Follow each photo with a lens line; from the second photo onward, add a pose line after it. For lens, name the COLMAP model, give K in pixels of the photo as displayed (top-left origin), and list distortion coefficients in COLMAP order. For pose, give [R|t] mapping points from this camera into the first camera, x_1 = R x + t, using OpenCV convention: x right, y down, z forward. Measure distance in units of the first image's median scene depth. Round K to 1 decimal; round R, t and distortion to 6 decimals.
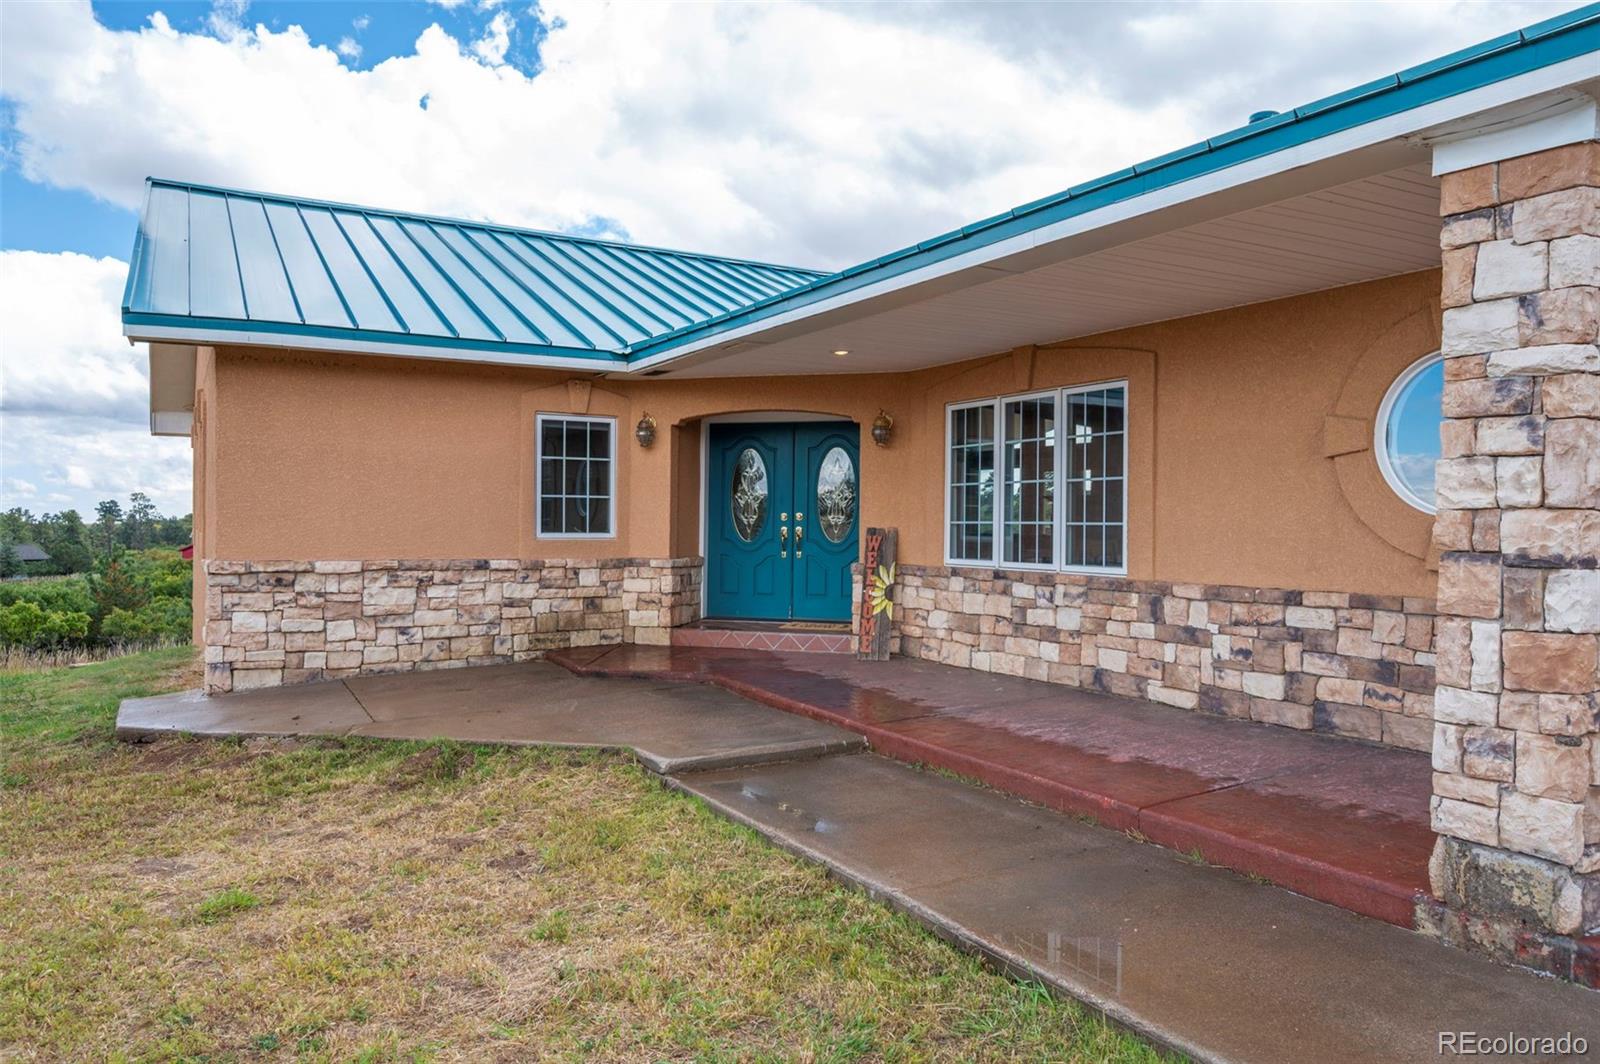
lens RADIAL K [[1117.2, 0, 800.0], [0, 1117.2, 532.0], [0, 0, 1]] dist [-0.003832, -0.002605]
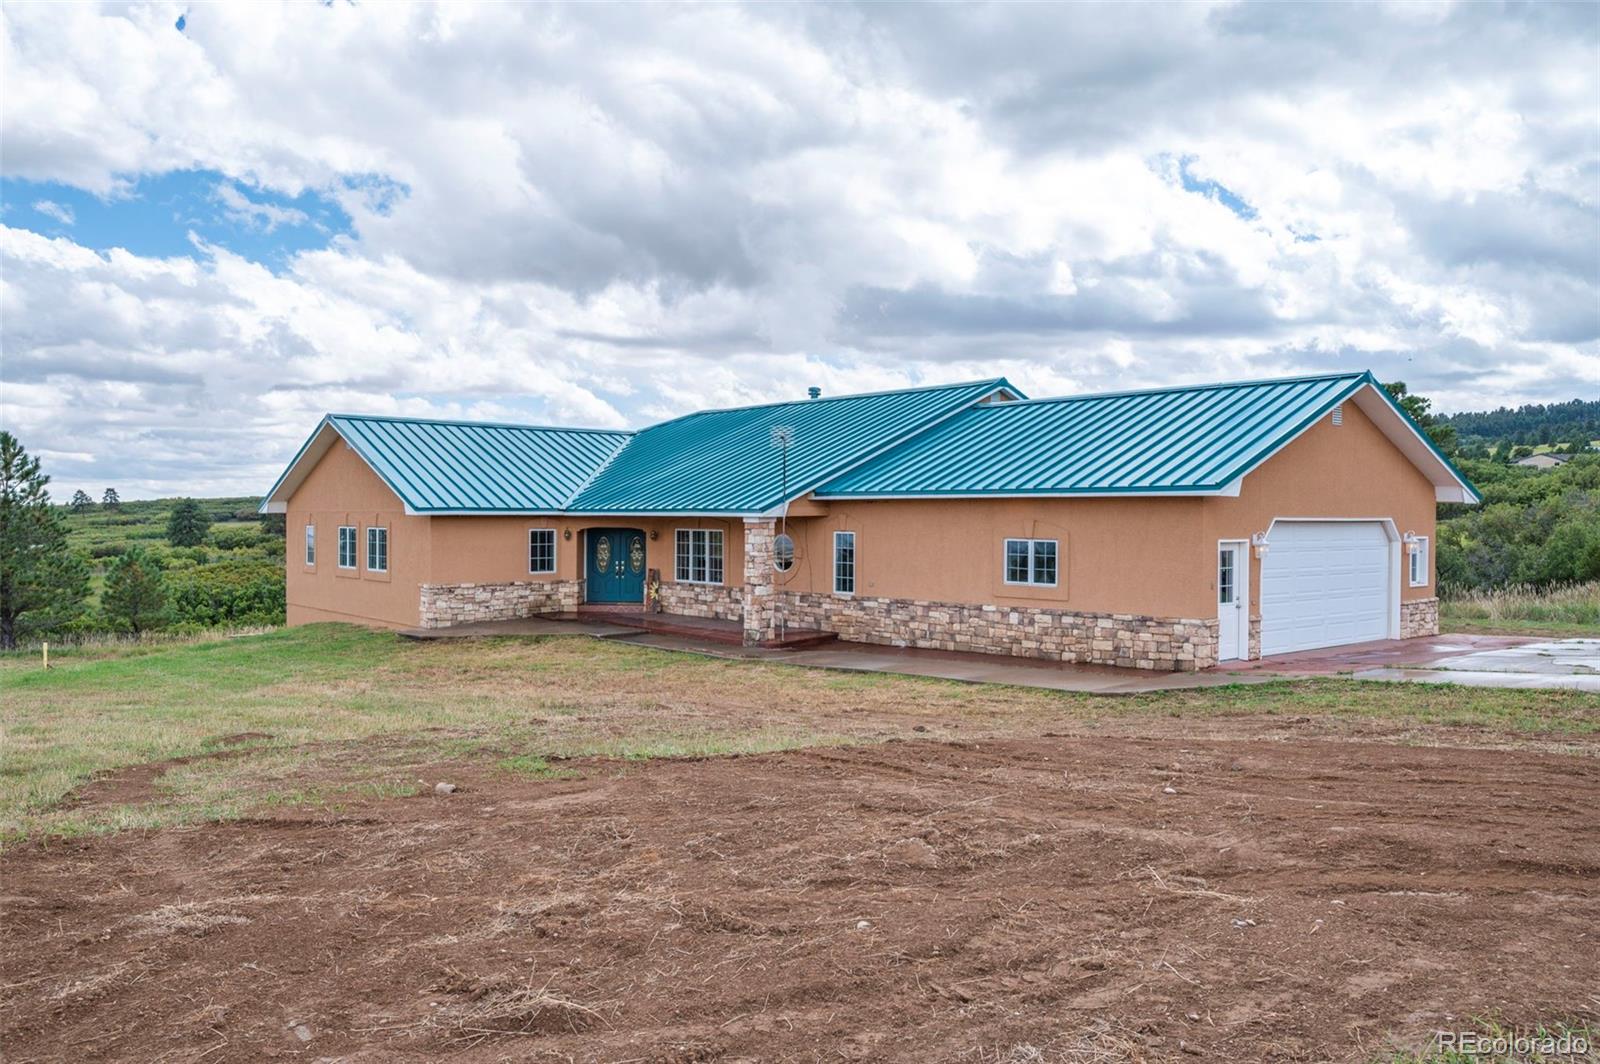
lens RADIAL K [[1206.1, 0, 800.0], [0, 1206.1, 532.0], [0, 0, 1]] dist [-0.002927, -0.001892]
pose [[0.981526, -0.008716, 0.191130, -0.155596], [0.007360, 0.999942, 0.007804, -0.123282], [-0.191187, -0.006254, 0.981534, -2.196836]]
